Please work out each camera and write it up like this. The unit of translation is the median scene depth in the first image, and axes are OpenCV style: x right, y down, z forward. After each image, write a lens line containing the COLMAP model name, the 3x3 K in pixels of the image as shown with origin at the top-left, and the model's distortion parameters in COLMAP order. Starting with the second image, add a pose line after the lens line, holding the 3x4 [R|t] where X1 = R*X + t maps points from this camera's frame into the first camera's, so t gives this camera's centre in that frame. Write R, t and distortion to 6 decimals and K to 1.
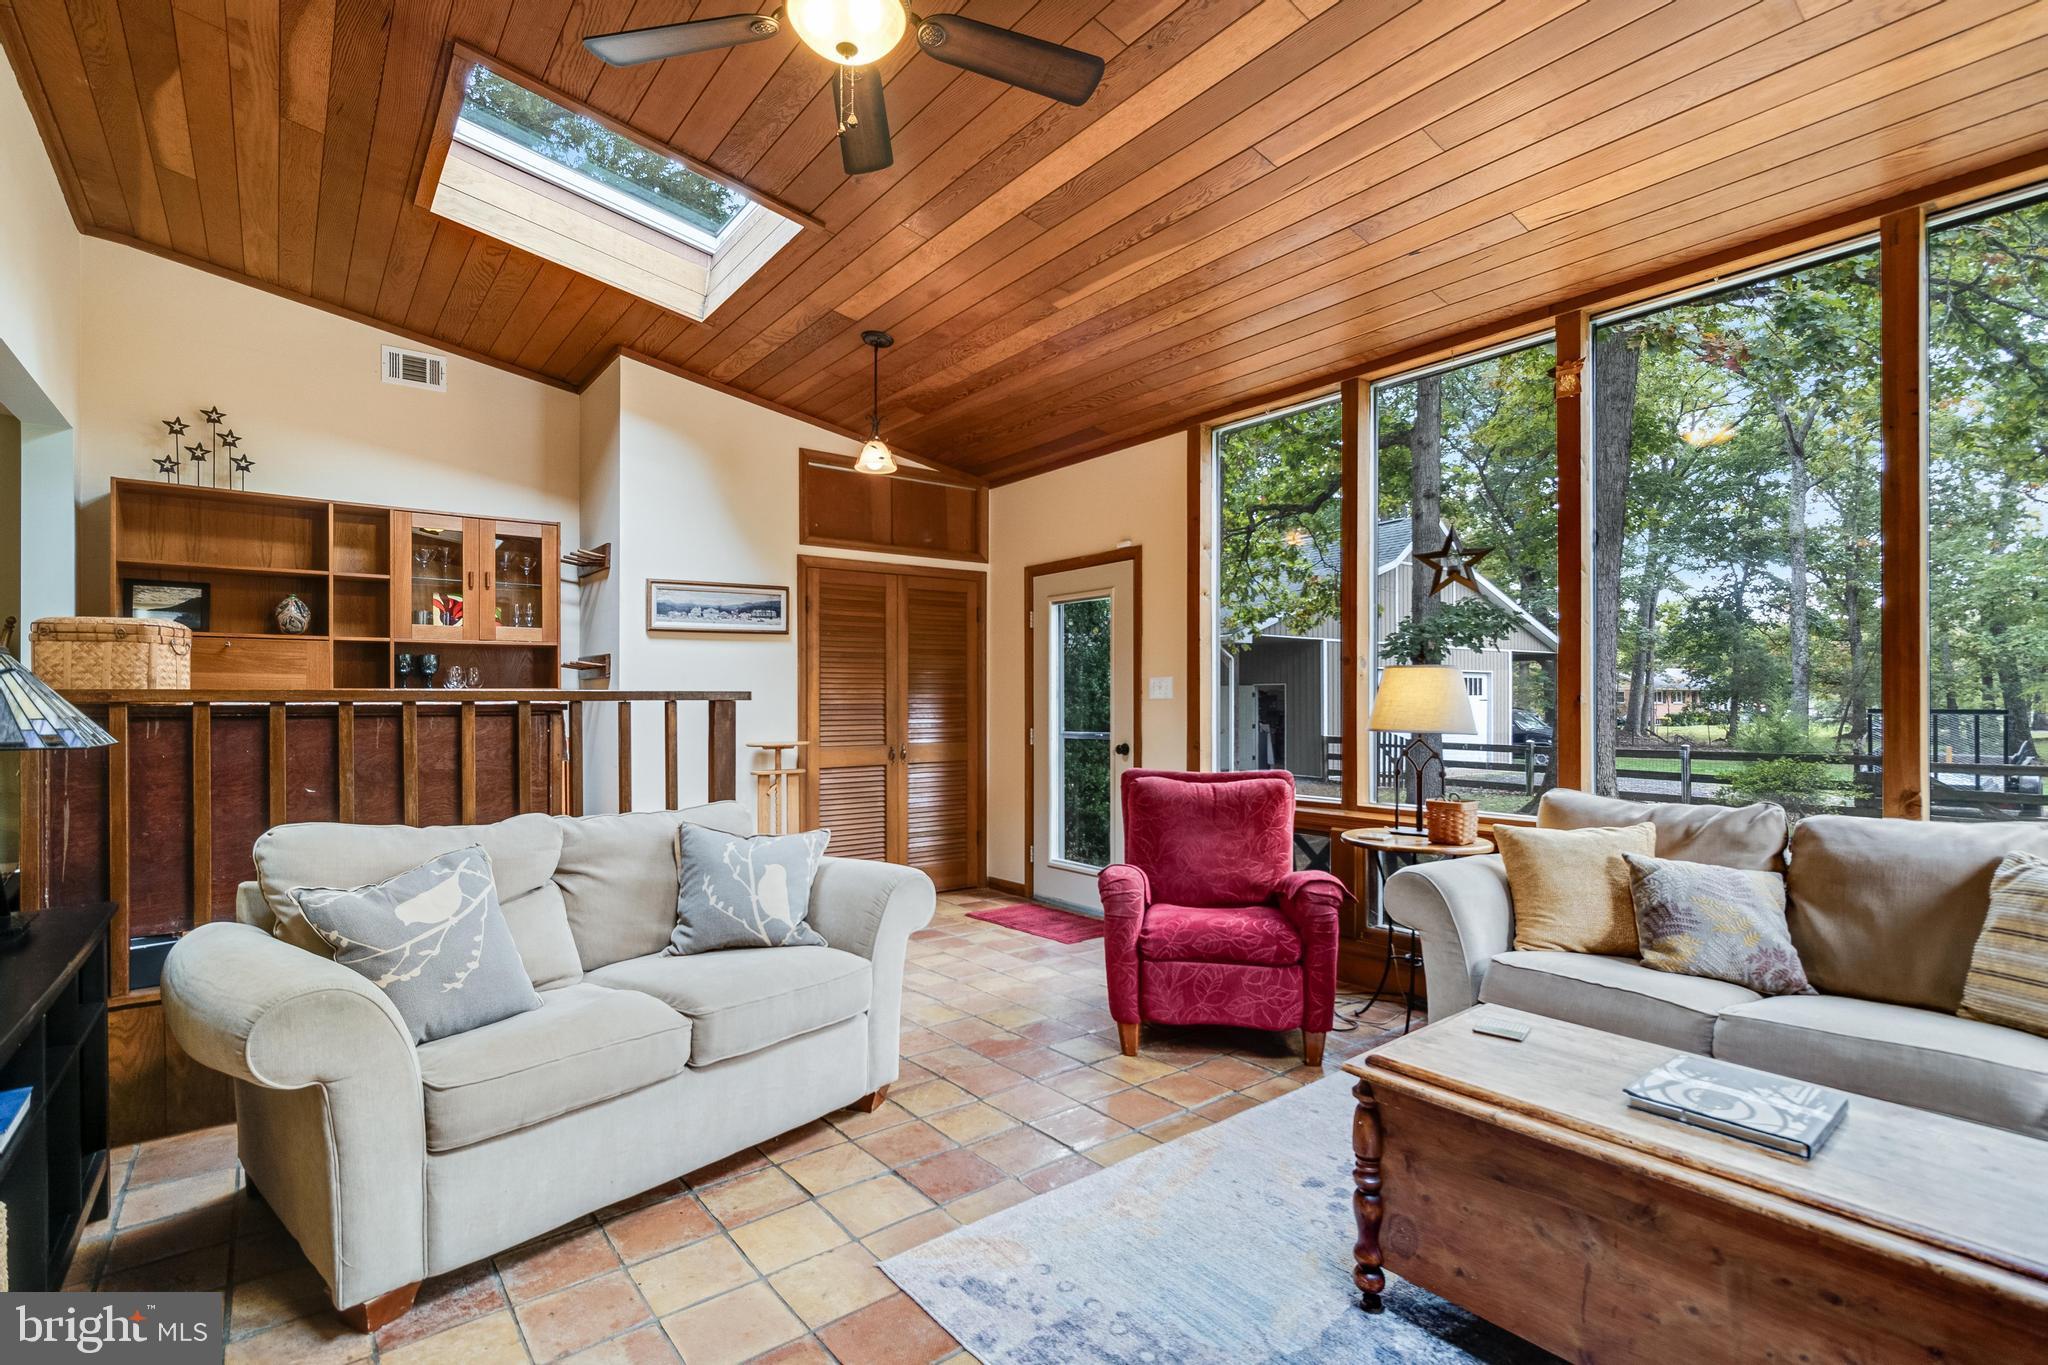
lens RADIAL K [[957.5, 0, 1014.0], [0, 957.5, 697.2], [0, 0, 1]] dist [0.001095, 0.000703]
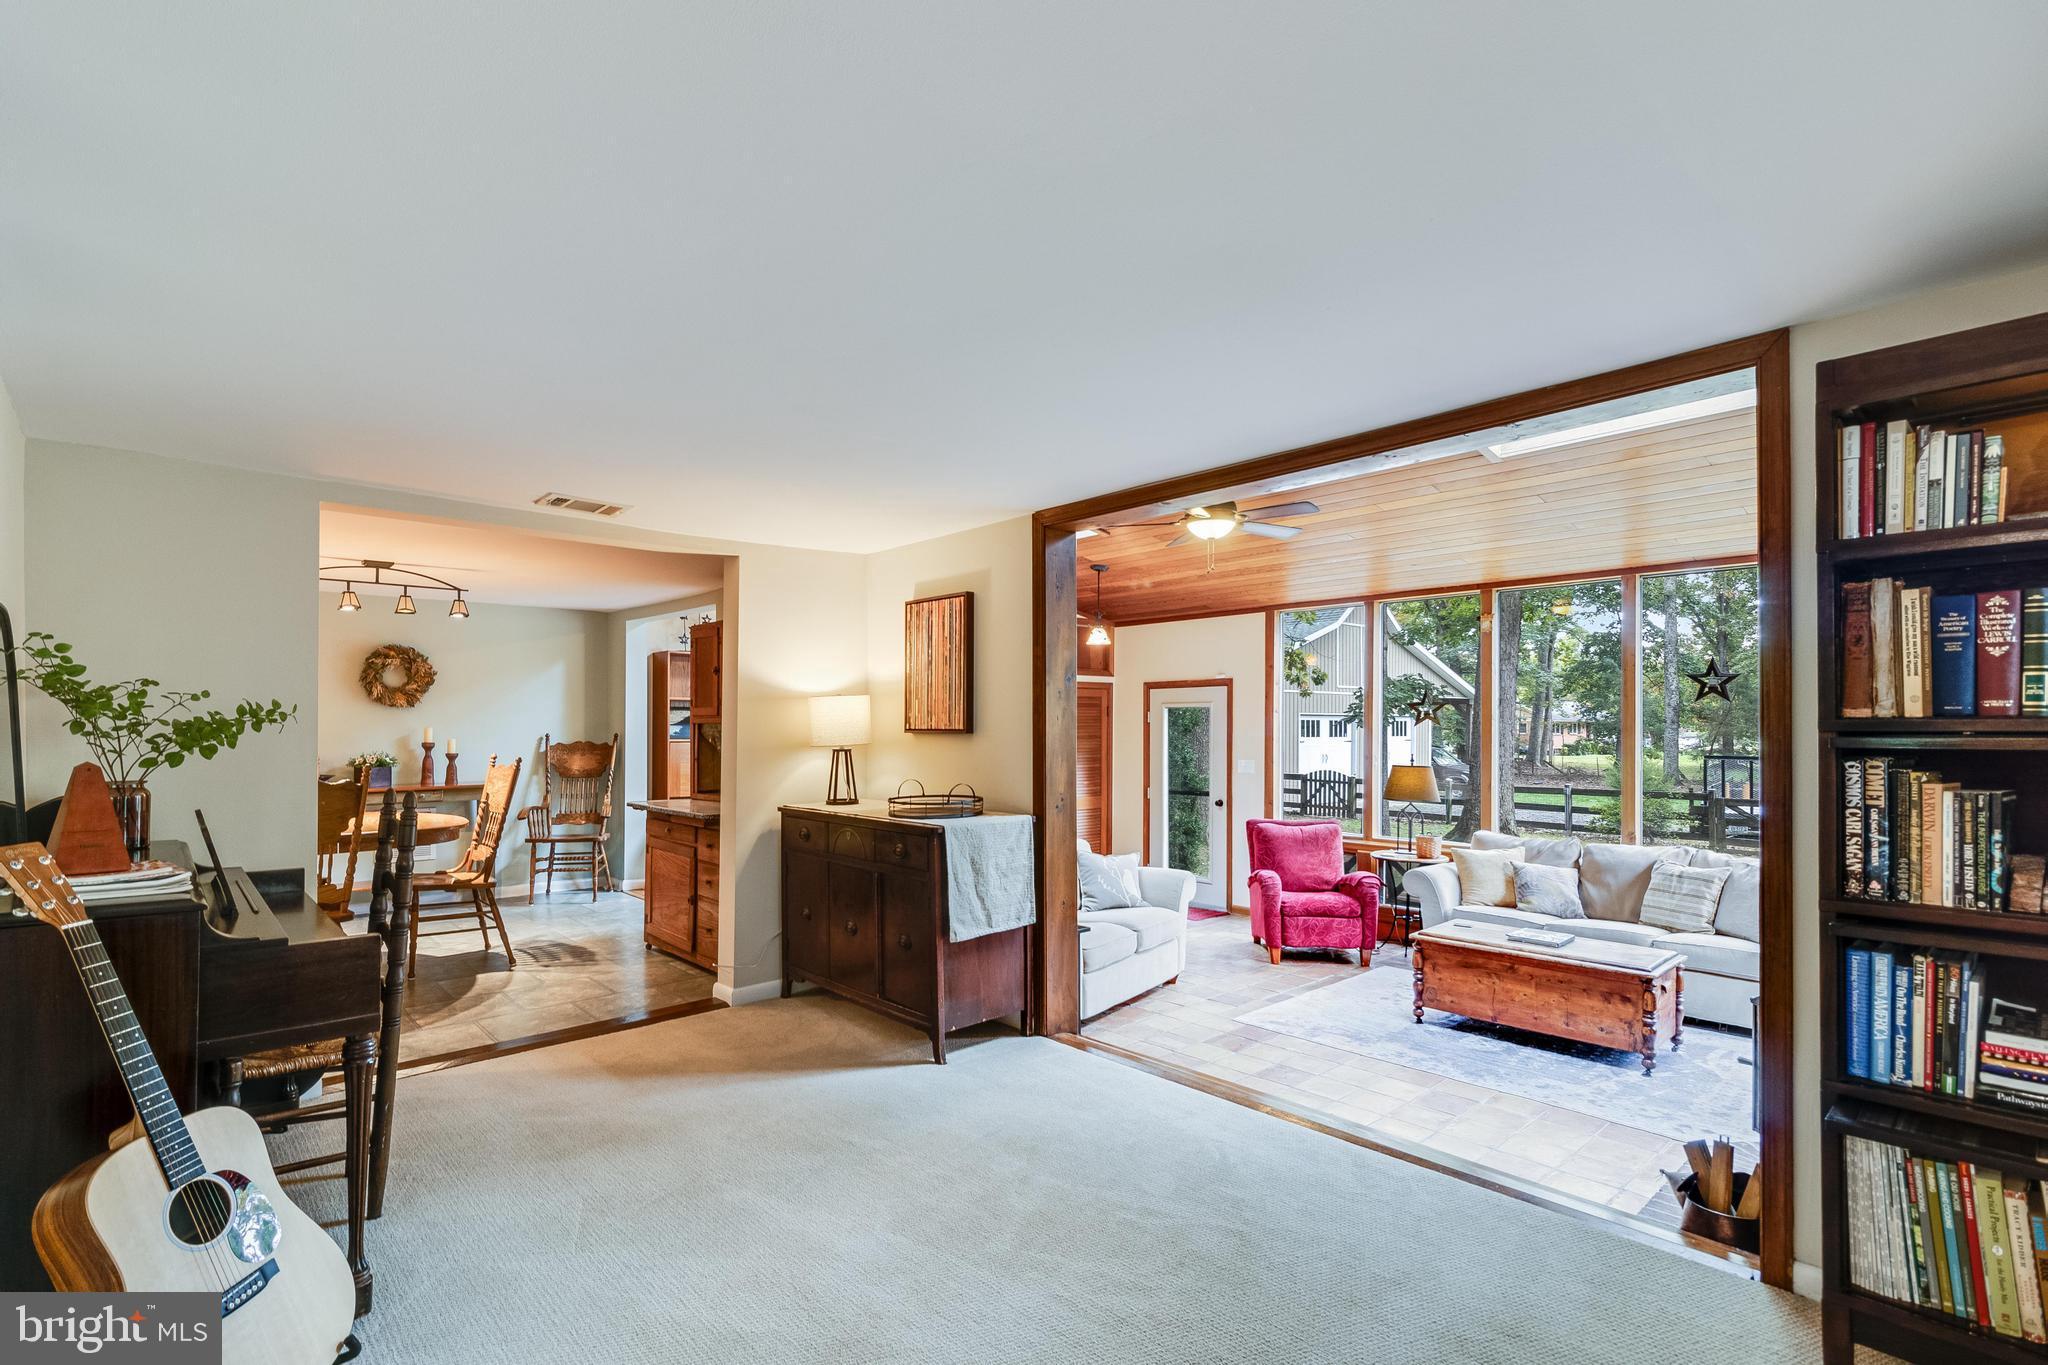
lens RADIAL K [[957.5, 0, 1024.0], [0, 957.5, 727.7], [0, 0, 1]] dist [0.001095, 0.000703]
pose [[0.996469, 0.003389, 0.083894, -0.506364], [-0.003728, 0.999986, 0.003882, -0.112645], [-0.083880, -0.004181, 0.996467, -0.839756]]
